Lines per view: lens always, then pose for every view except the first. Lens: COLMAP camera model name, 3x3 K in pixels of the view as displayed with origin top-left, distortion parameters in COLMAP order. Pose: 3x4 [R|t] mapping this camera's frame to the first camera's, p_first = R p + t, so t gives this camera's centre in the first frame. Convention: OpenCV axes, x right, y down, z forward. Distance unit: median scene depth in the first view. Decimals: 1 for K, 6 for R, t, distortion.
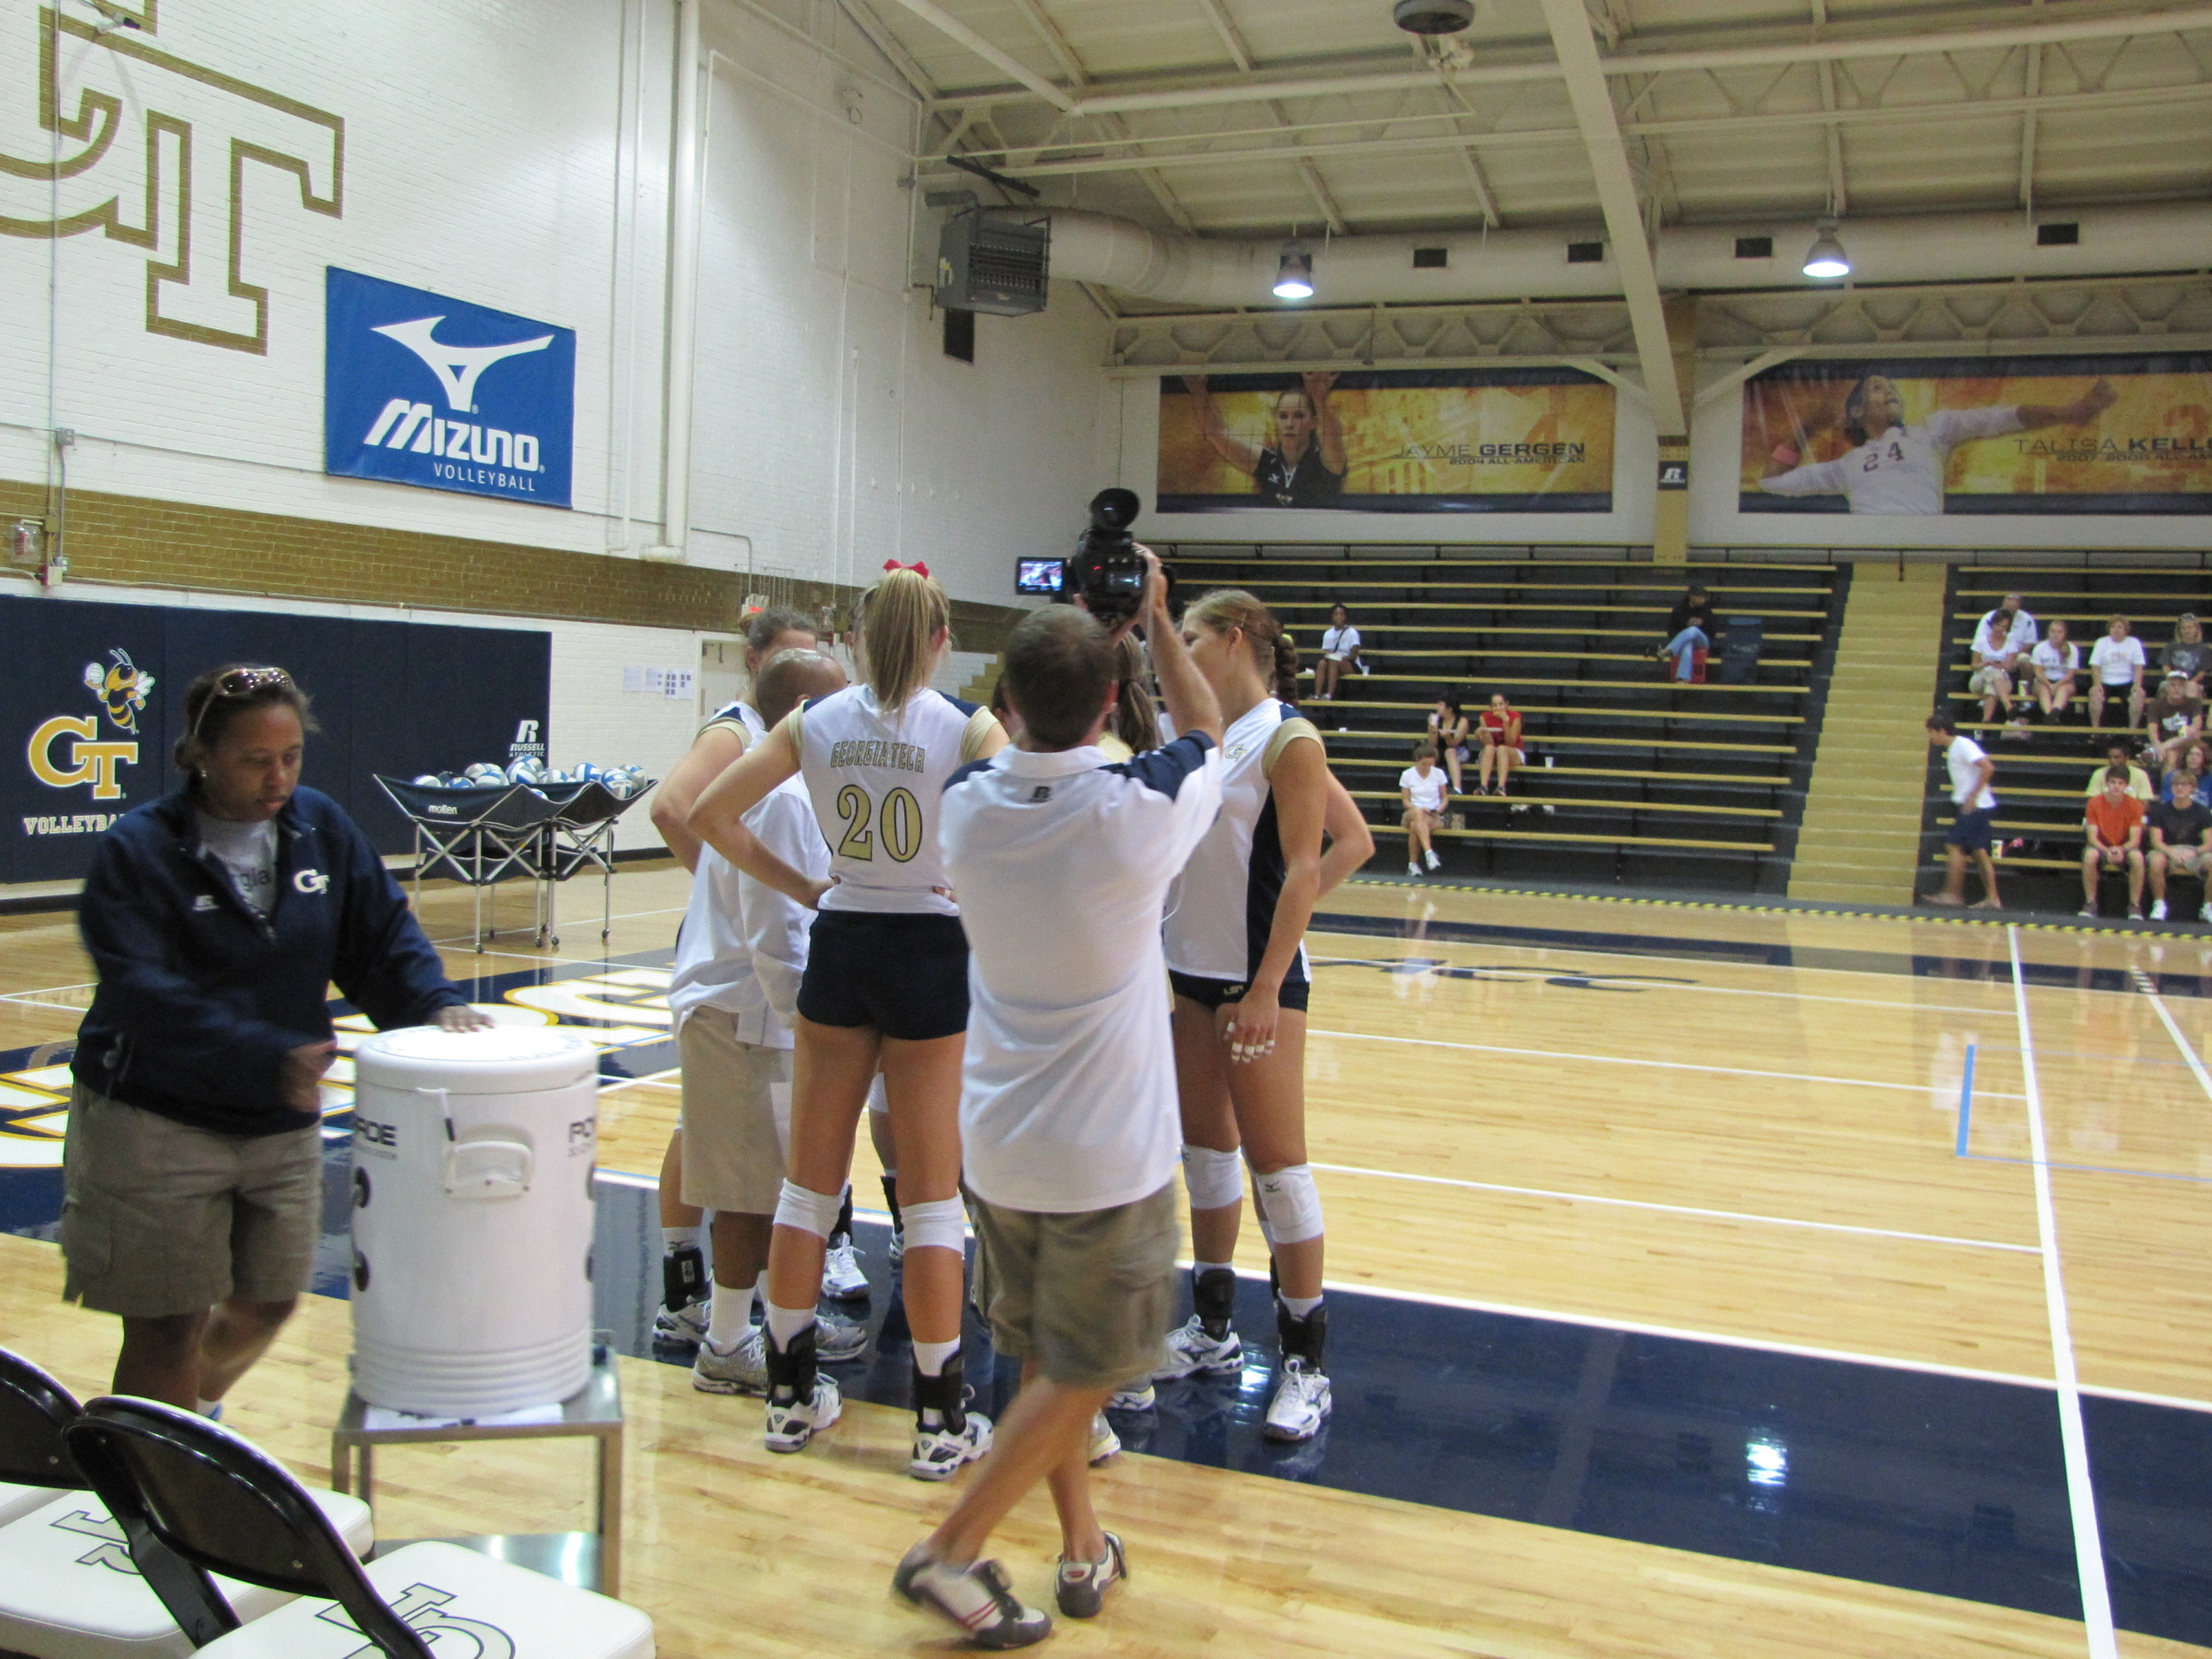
lens RADIAL K [[2145.7, 0, 1094.5], [0, 2145.7, 755.5], [0, 0, 1]] dist [-0.034402, 0.000000]
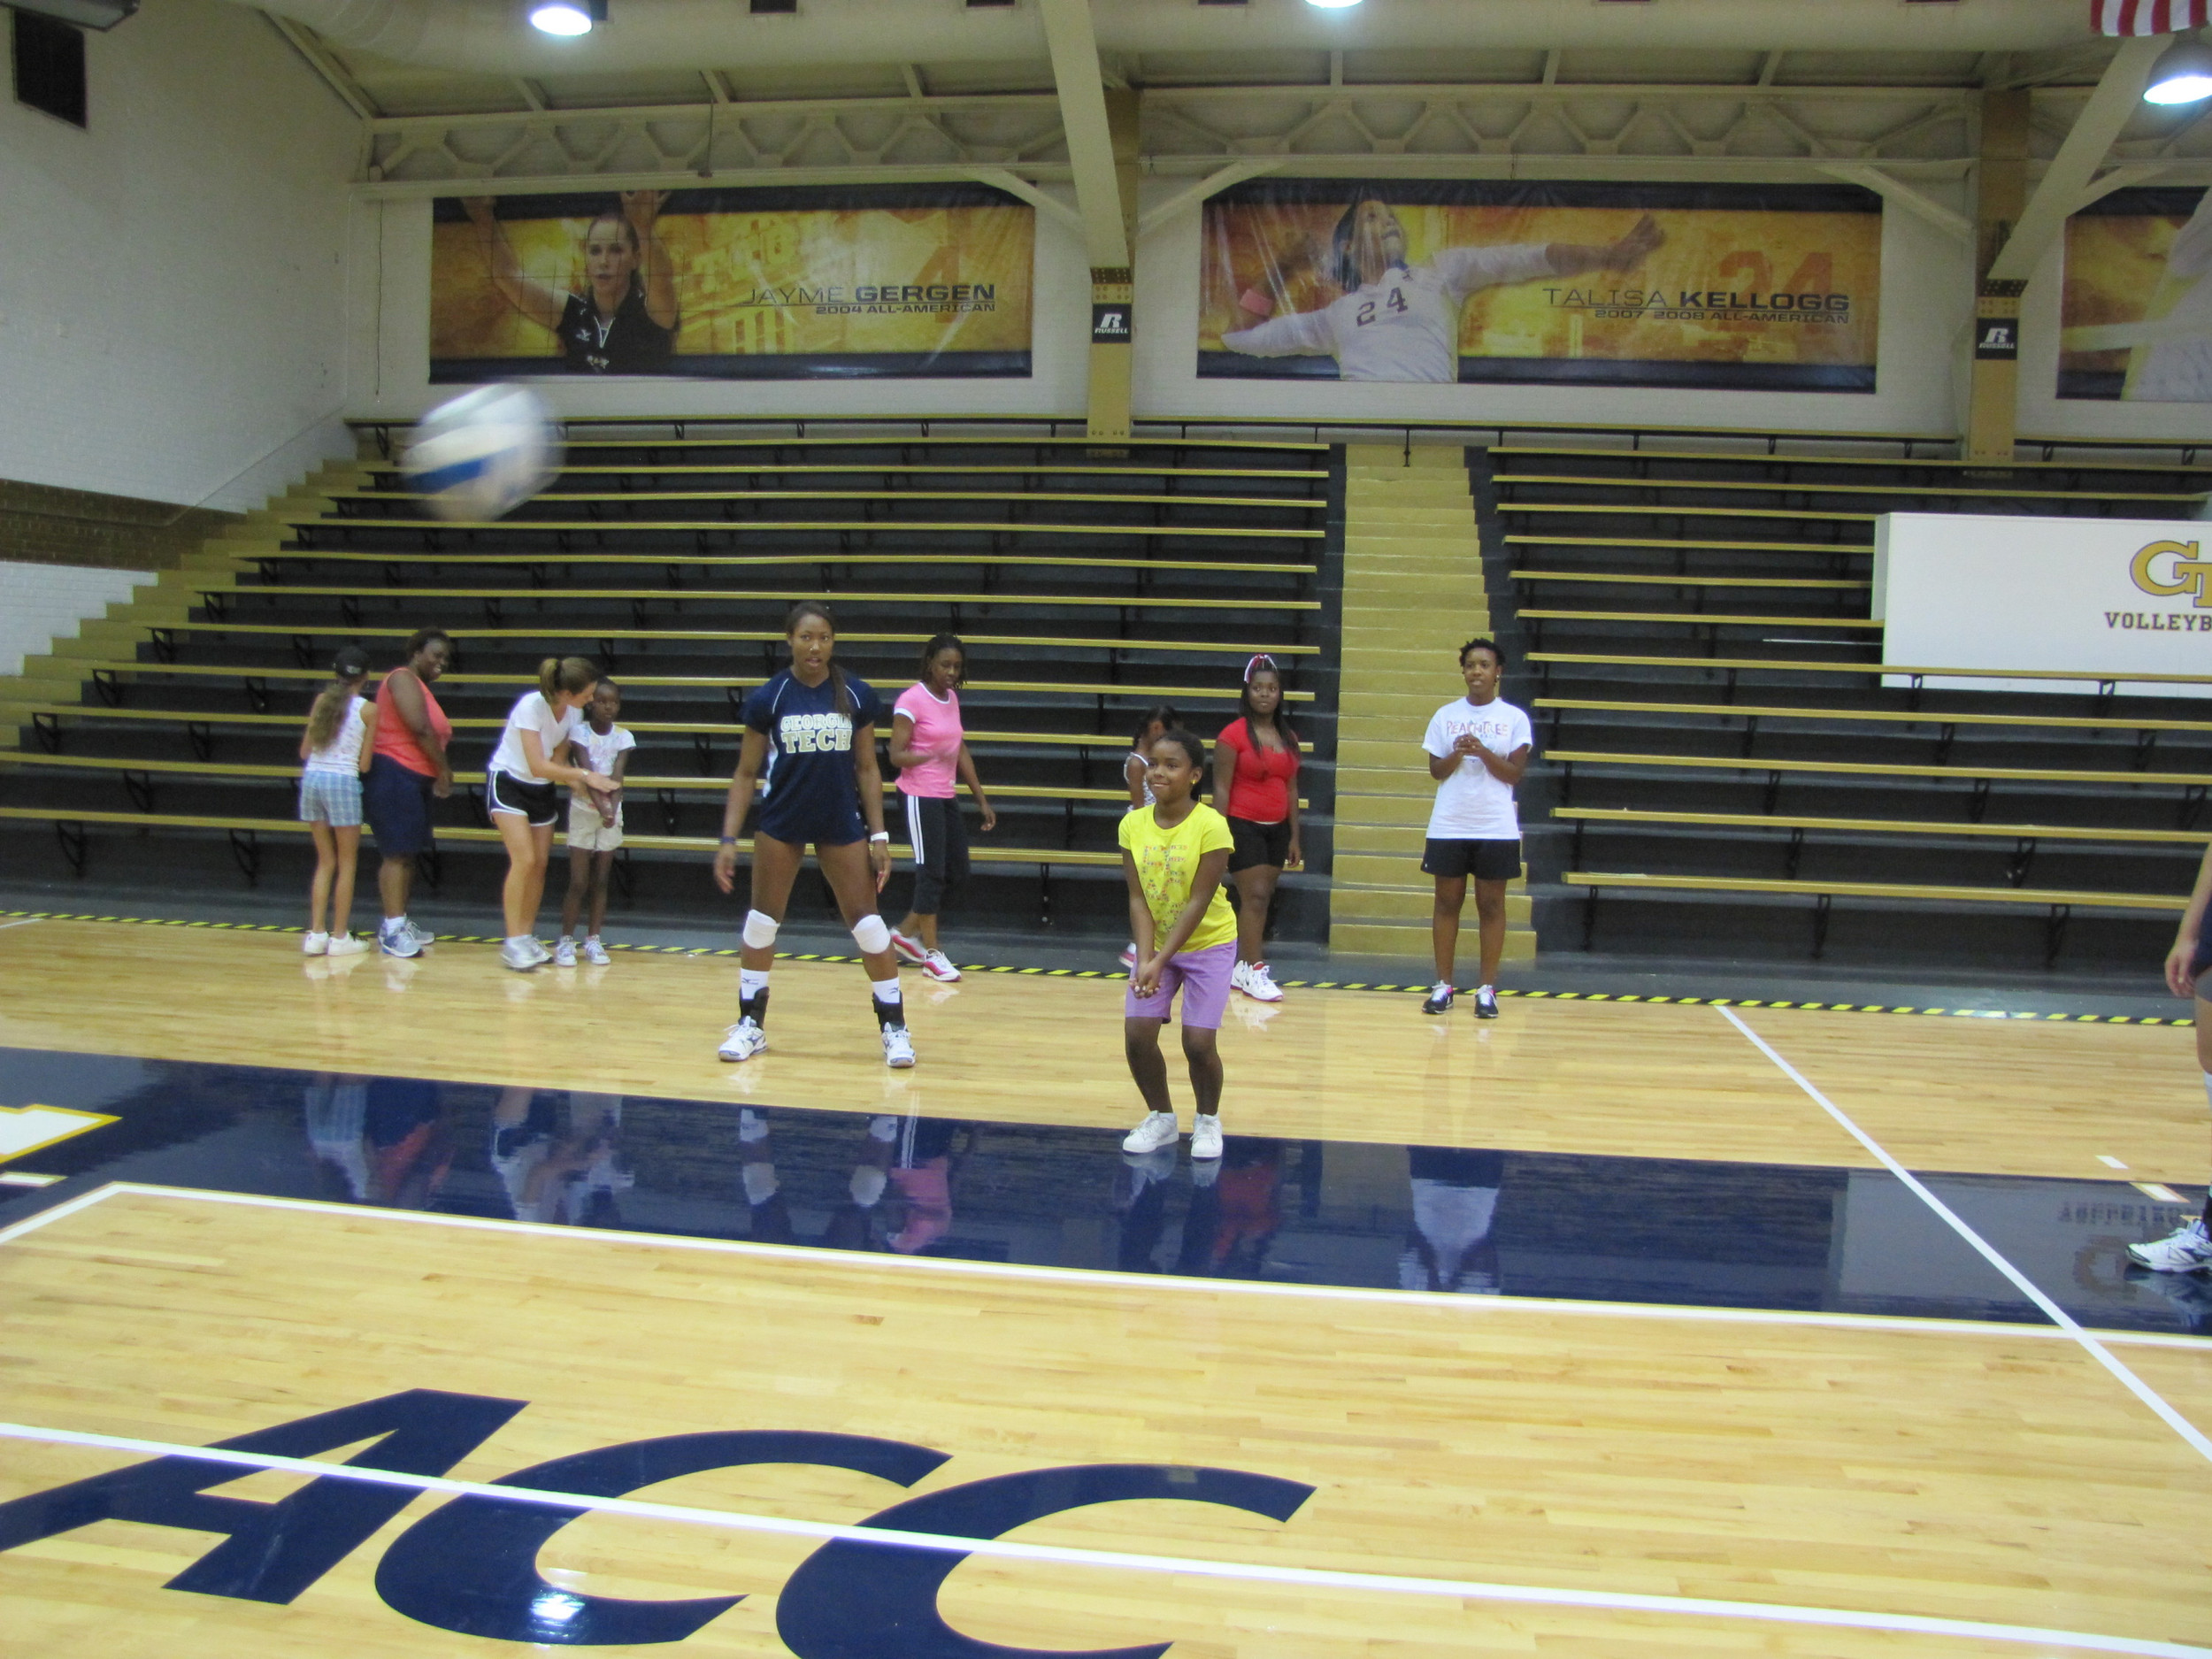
lens RADIAL K [[1747.9, 0, 1068.2], [0, 1747.9, 783.7], [0, 0, 1]] dist [-0.143134, 0.065463]
pose [[0.968560, -0.025220, 0.247499, 0.109027], [0.013862, 0.998774, 0.047526, -0.001455], [-0.248394, -0.042601, 0.967722, 0.439078]]
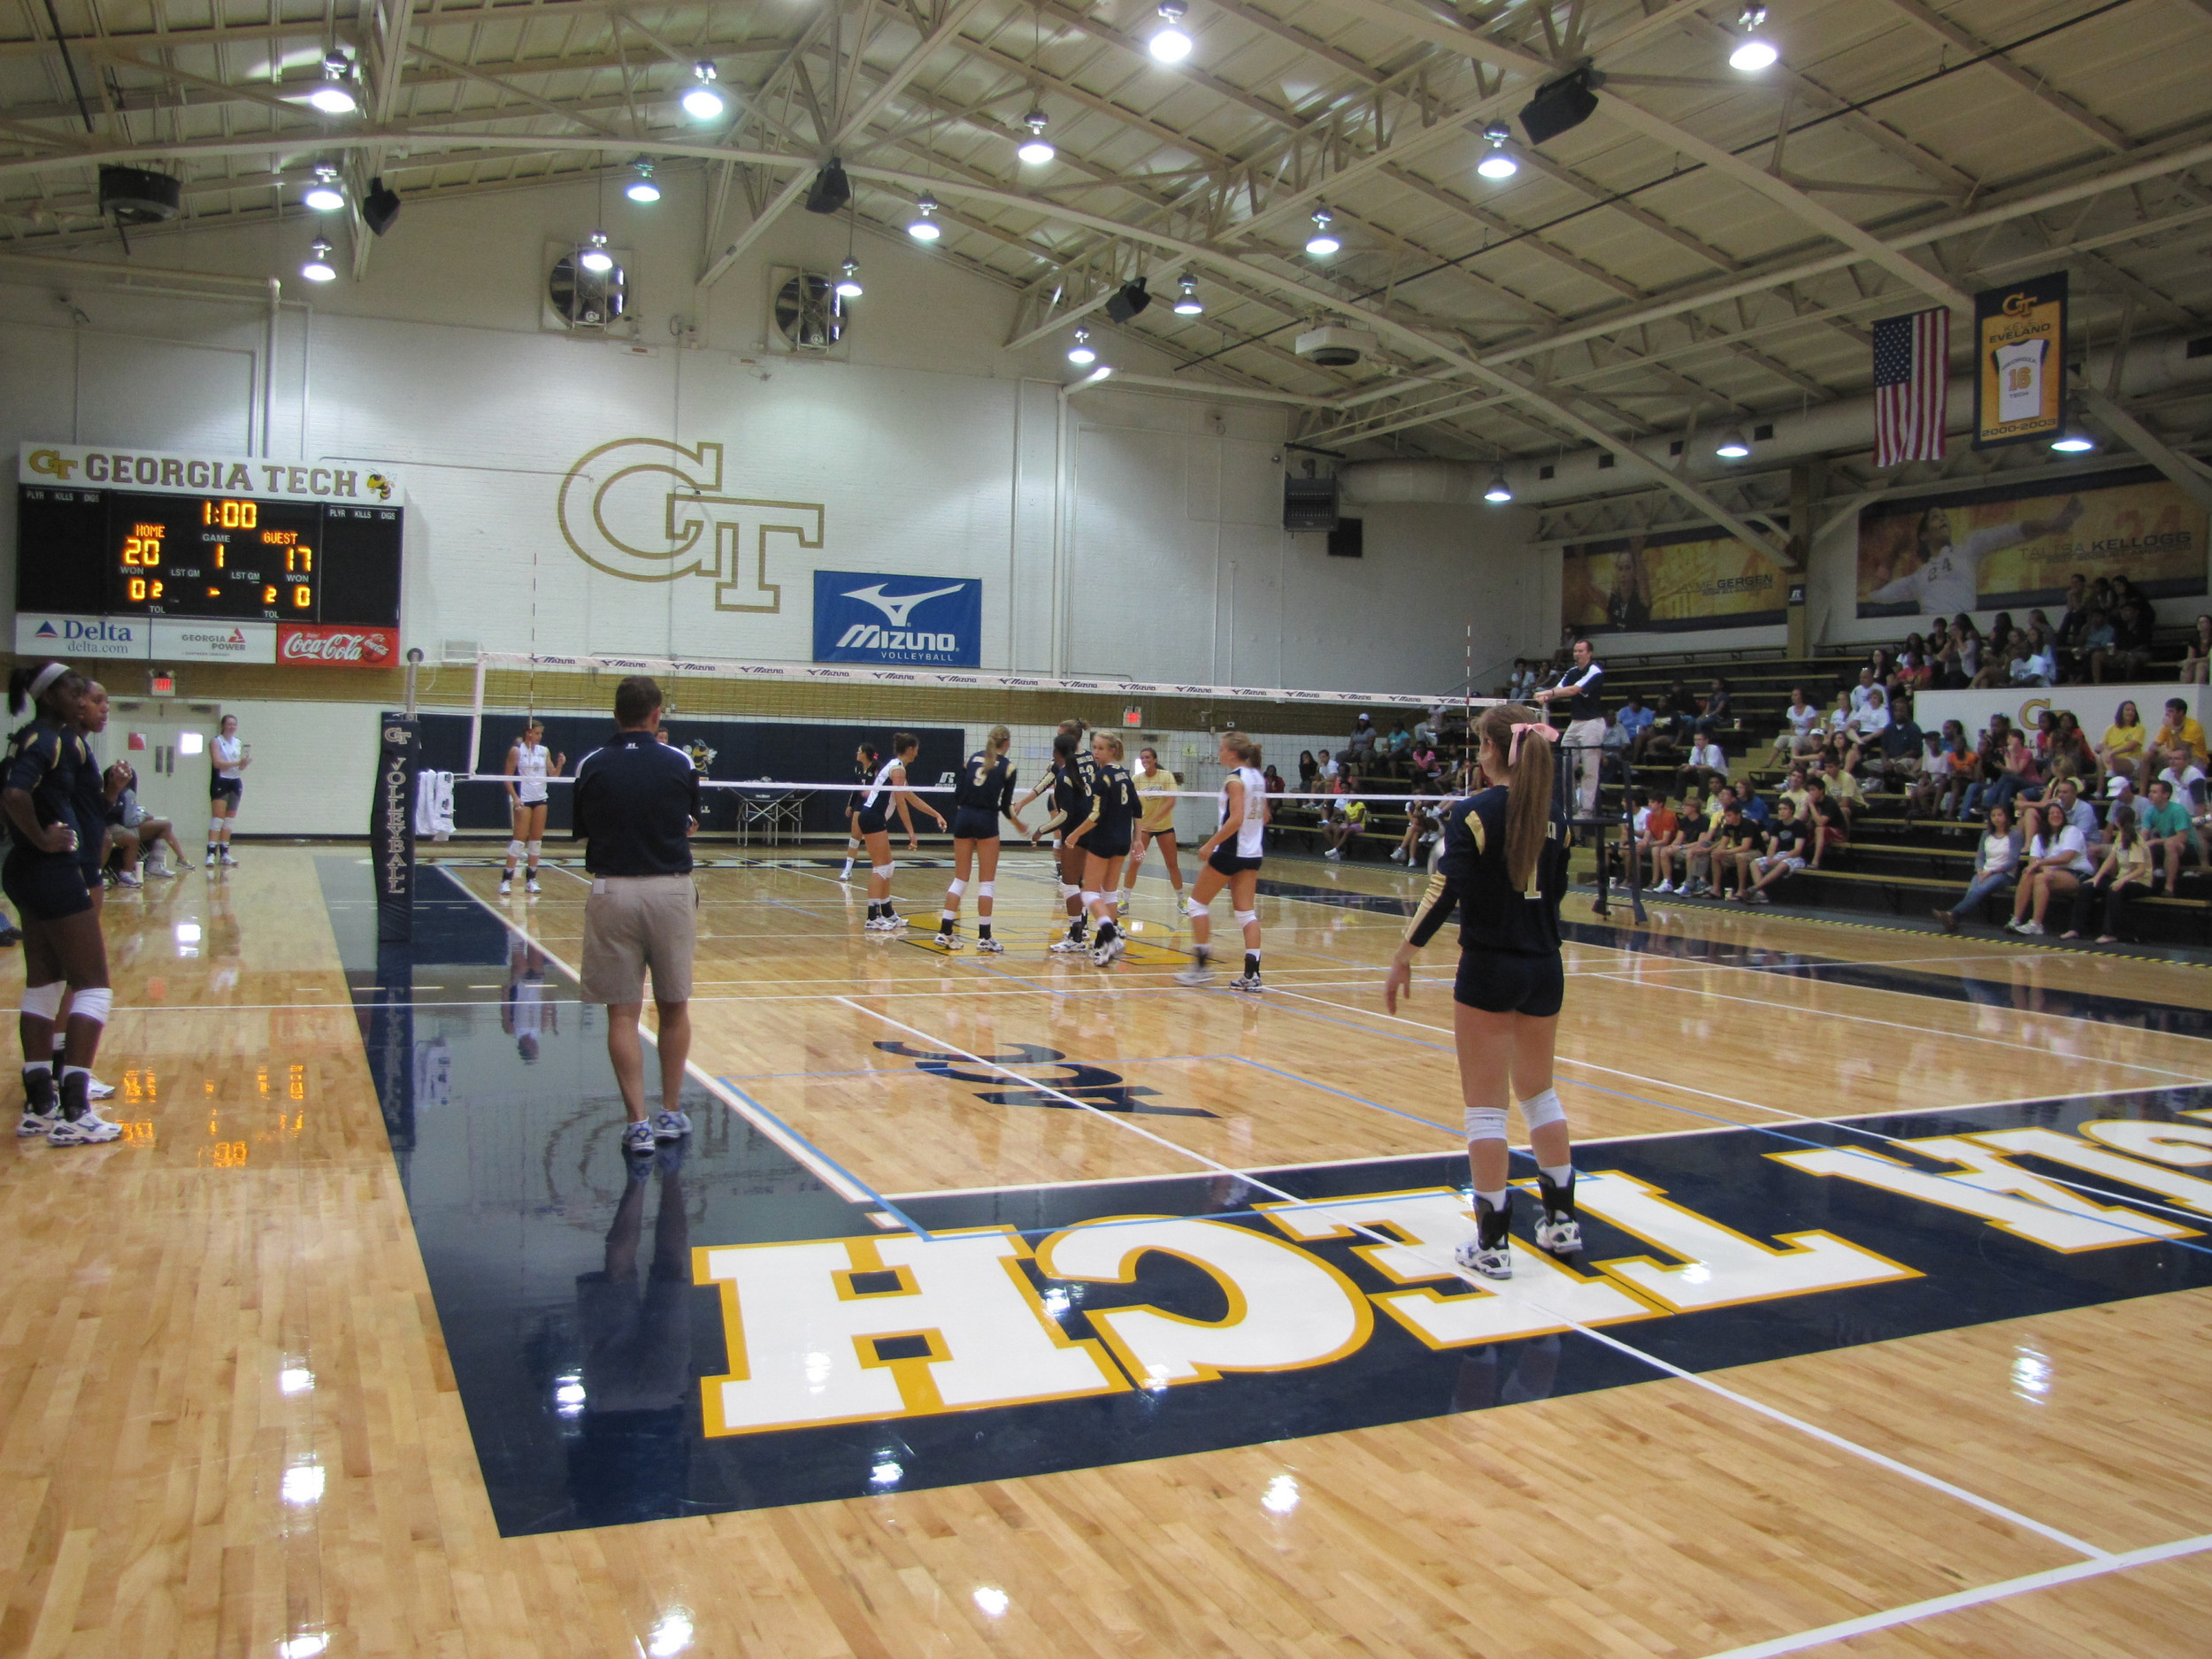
lens RADIAL K [[1878.1, 0, 1074.3], [0, 1878.1, 802.6], [0, 0, 1]] dist [-0.172702, 0.153642]
pose [[0.726910, -0.002080, -0.686729, 0.761779], [-0.018752, 0.999562, -0.022877, 0.036997], [0.686476, 0.029506, 0.726553, -0.159023]]
